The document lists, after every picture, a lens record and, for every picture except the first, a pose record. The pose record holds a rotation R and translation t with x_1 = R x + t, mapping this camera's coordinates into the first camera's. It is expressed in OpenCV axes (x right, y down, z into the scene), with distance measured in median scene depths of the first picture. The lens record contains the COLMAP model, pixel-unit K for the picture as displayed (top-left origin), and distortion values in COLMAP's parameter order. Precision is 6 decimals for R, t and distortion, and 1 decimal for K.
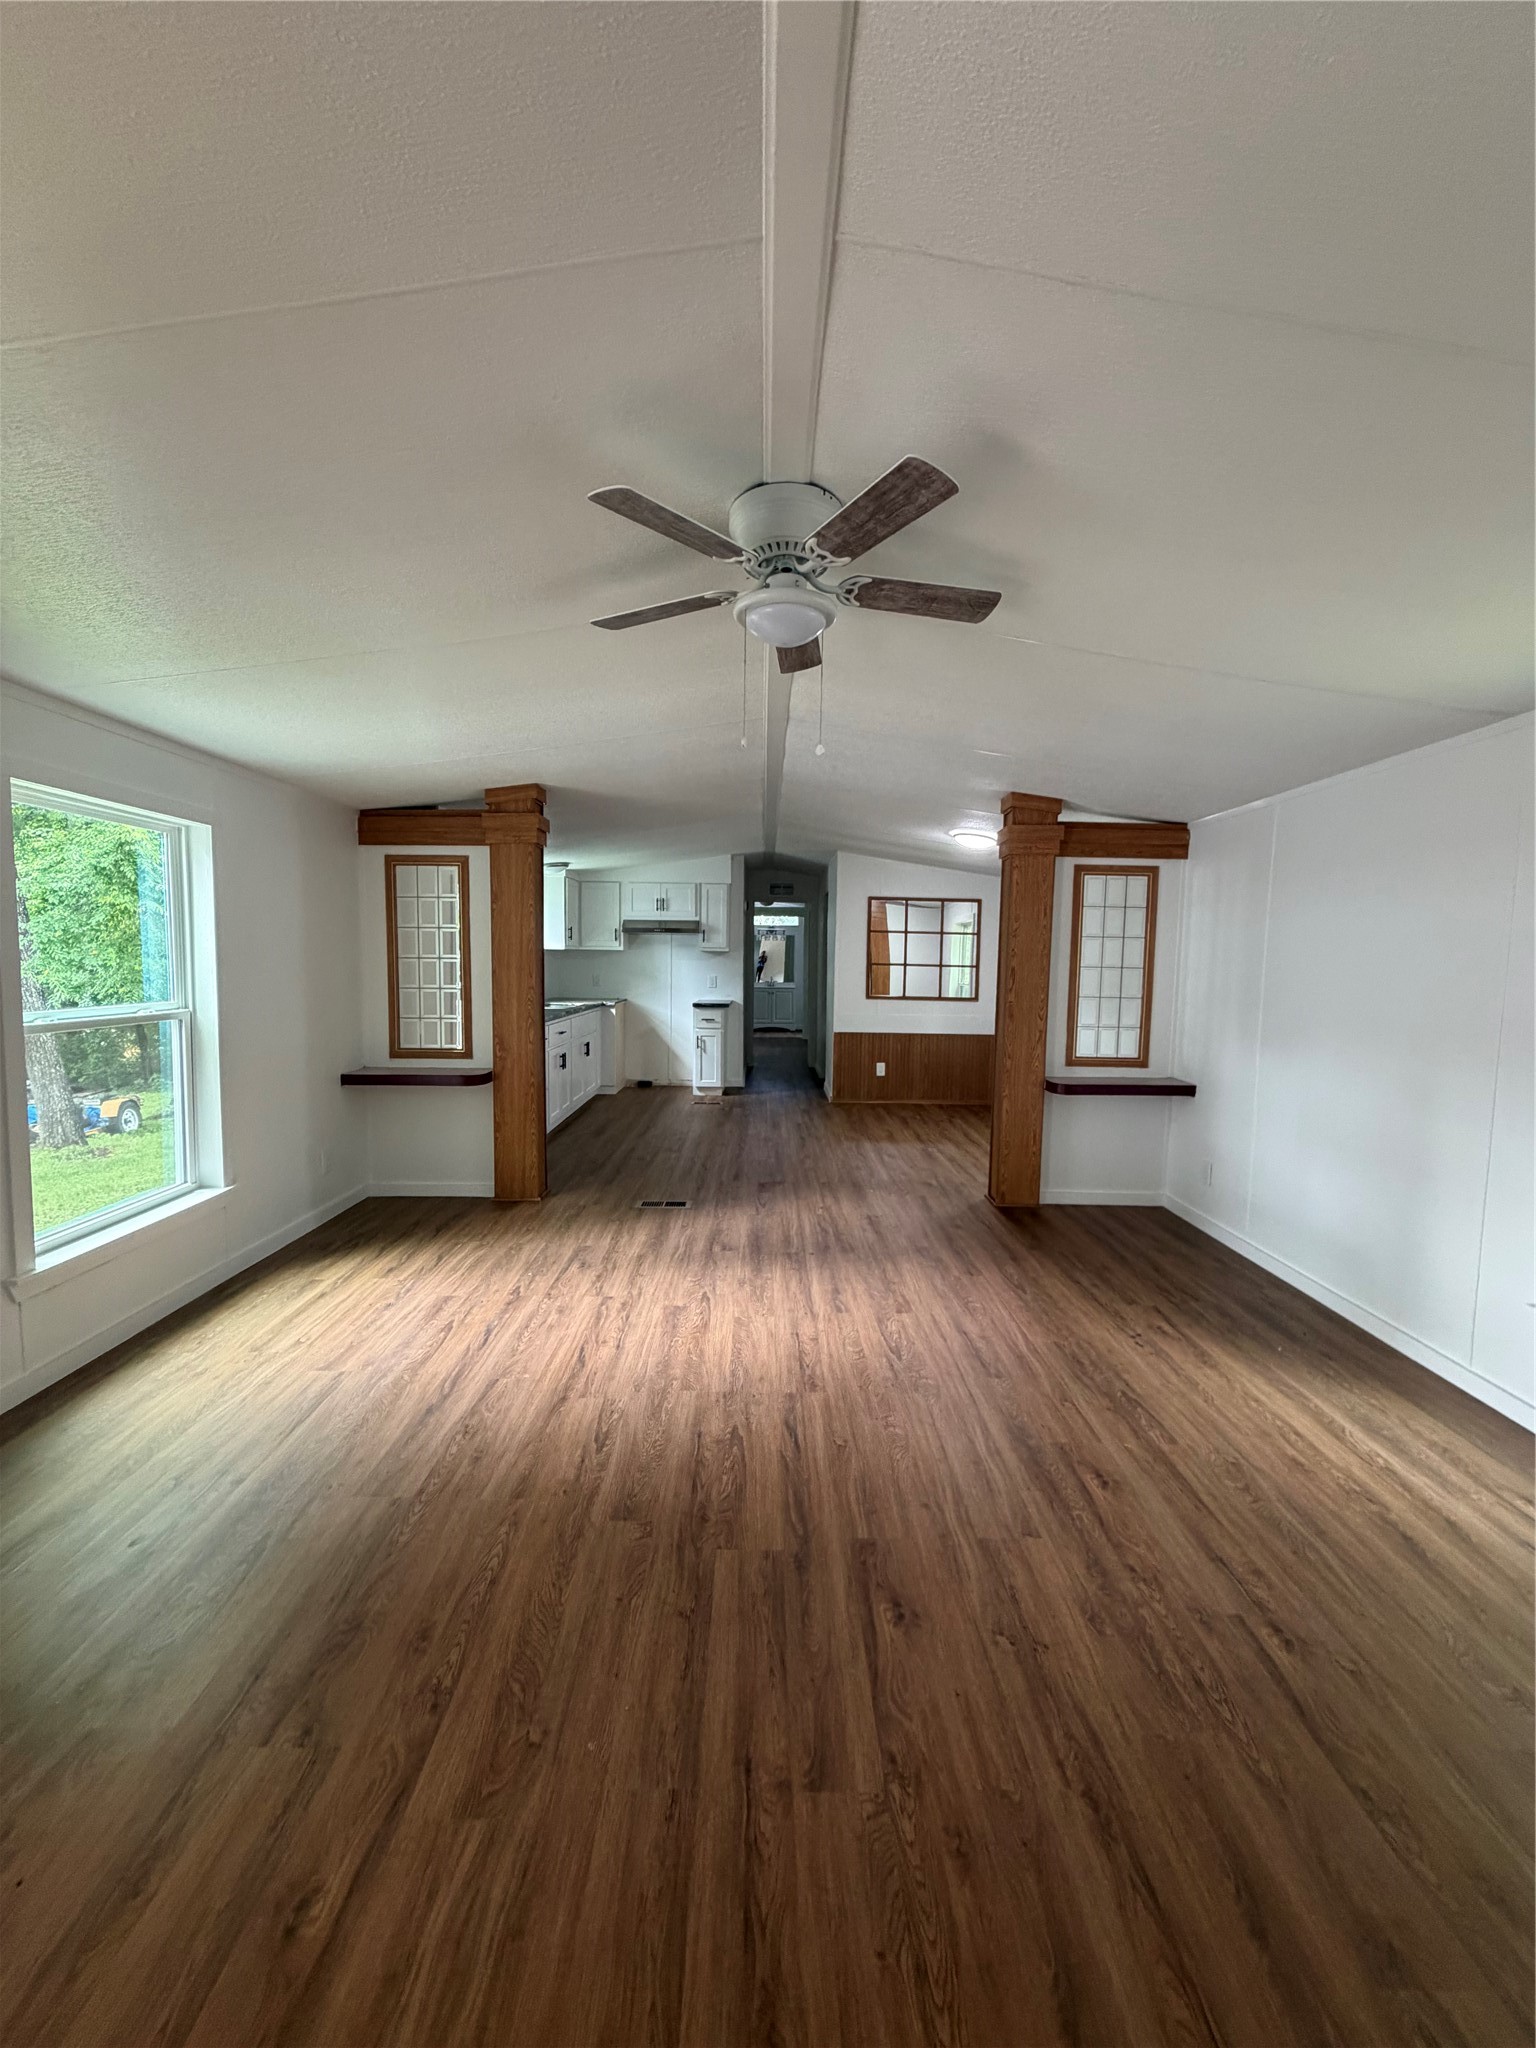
lens RADIAL K [[821.8, 0, 764.0], [0, 821.8, 1023.5], [0, 0, 1]] dist [-0.003366, -0.000385]
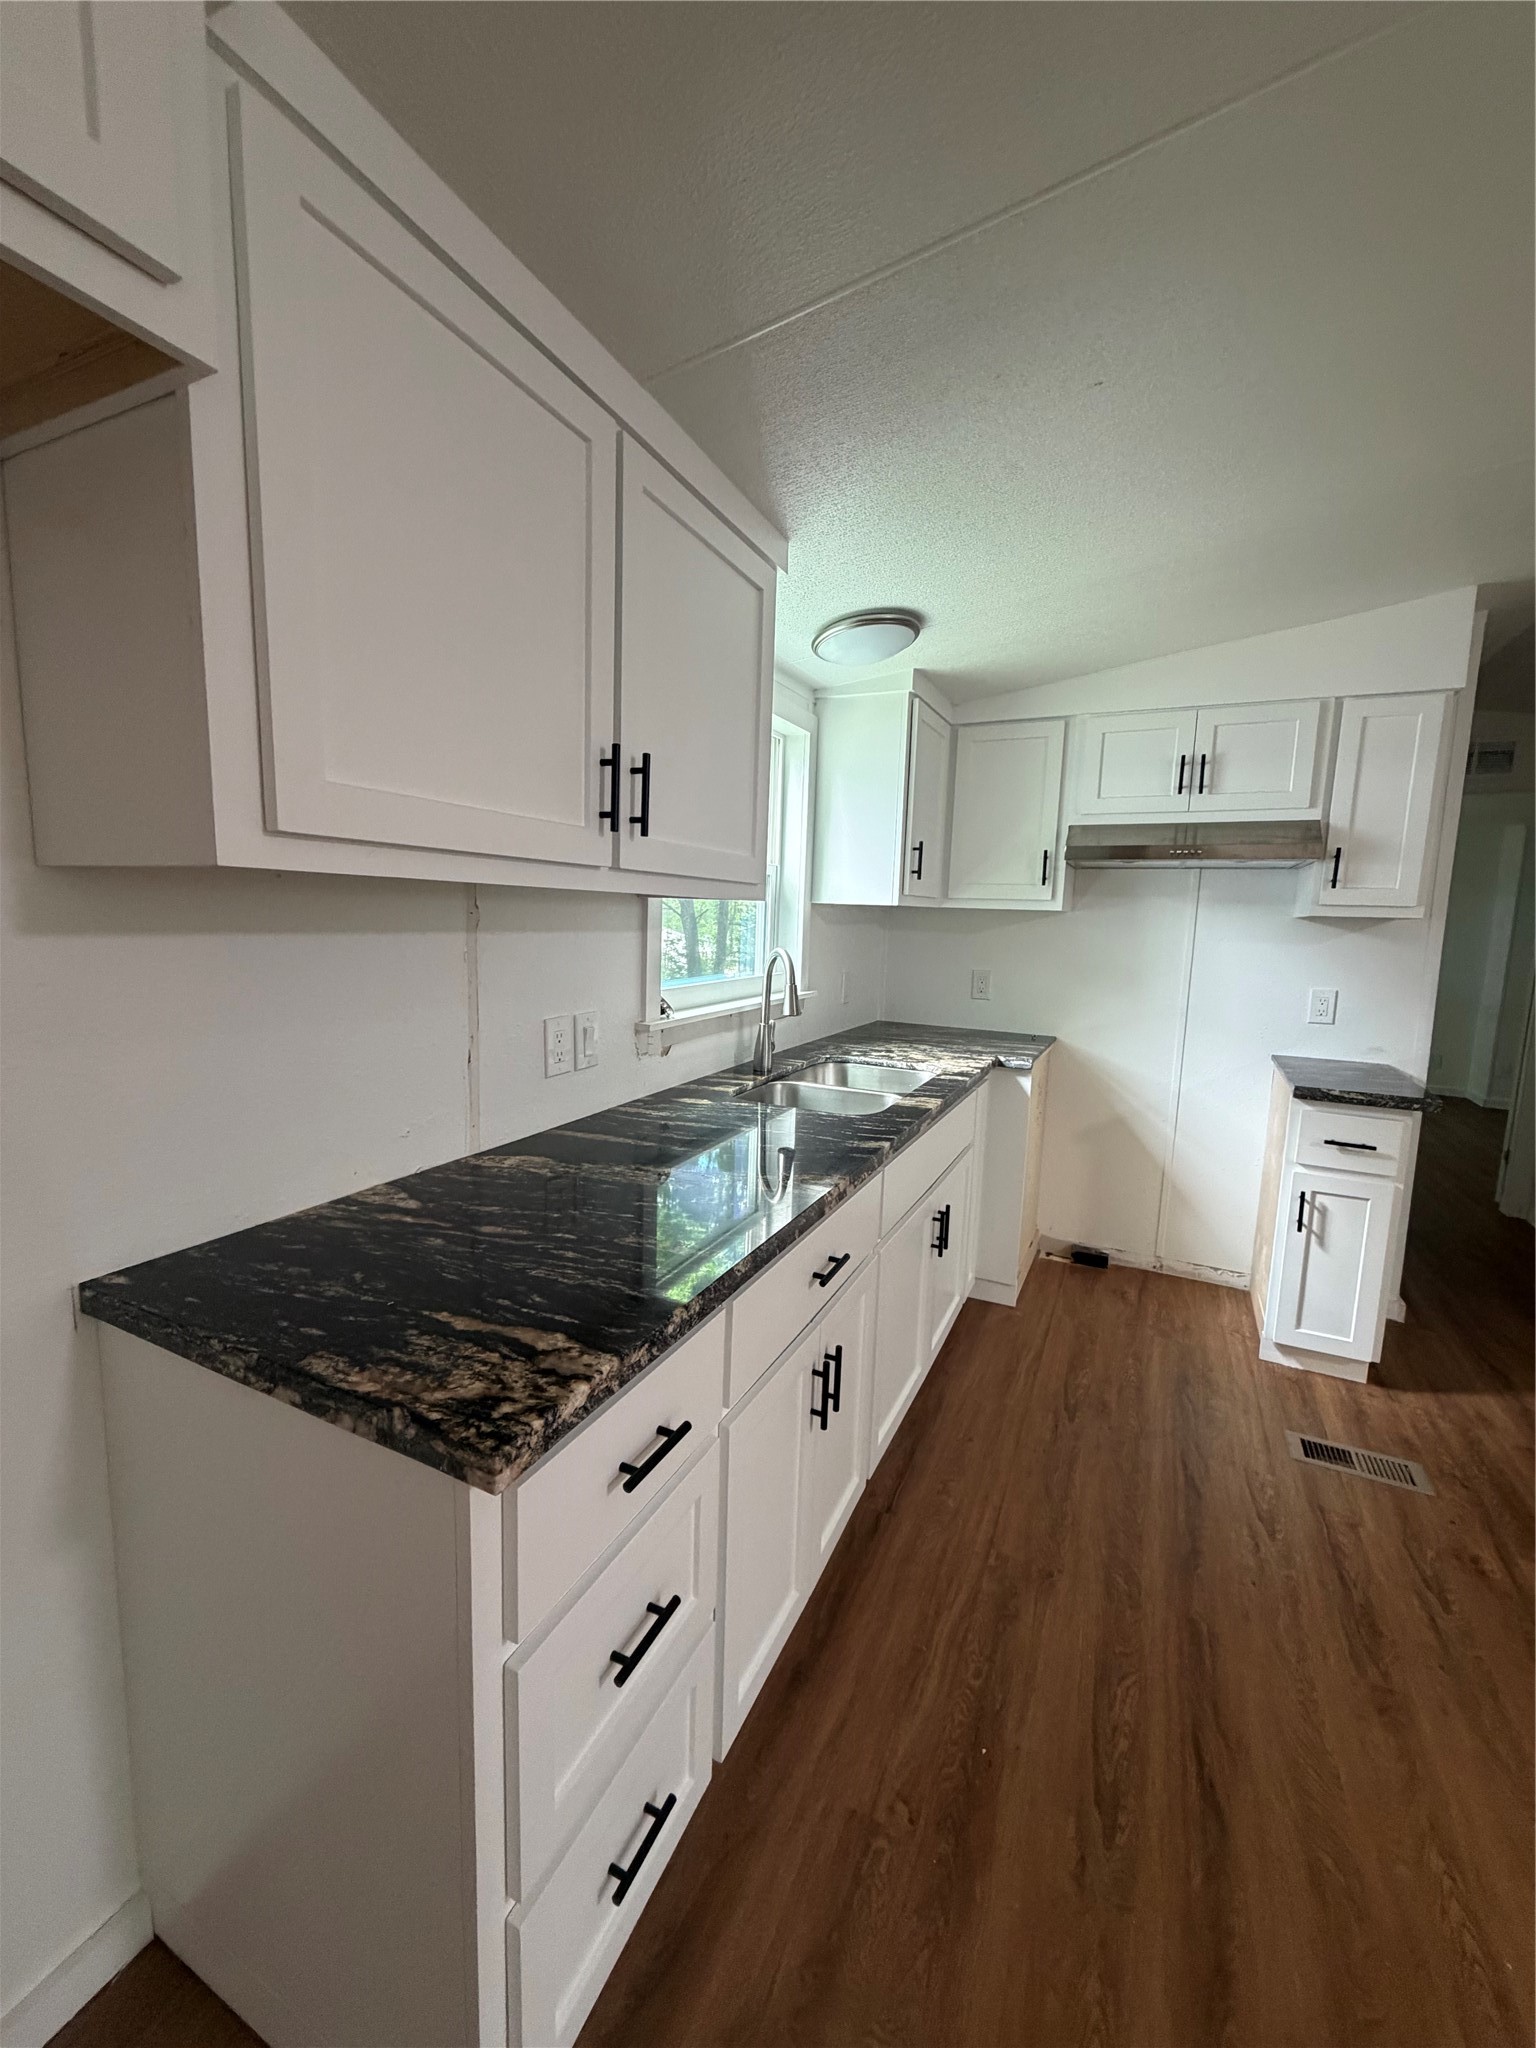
lens RADIAL K [[821.8, 0, 764.4], [0, 821.8, 1020.6], [0, 0, 1]] dist [-0.003366, -0.000385]
pose [[0.902011, 0.070452, -0.425925, -0.133106], [-0.049501, 0.996966, 0.060075, -0.056415], [0.428865, -0.033105, 0.902762, 0.620563]]
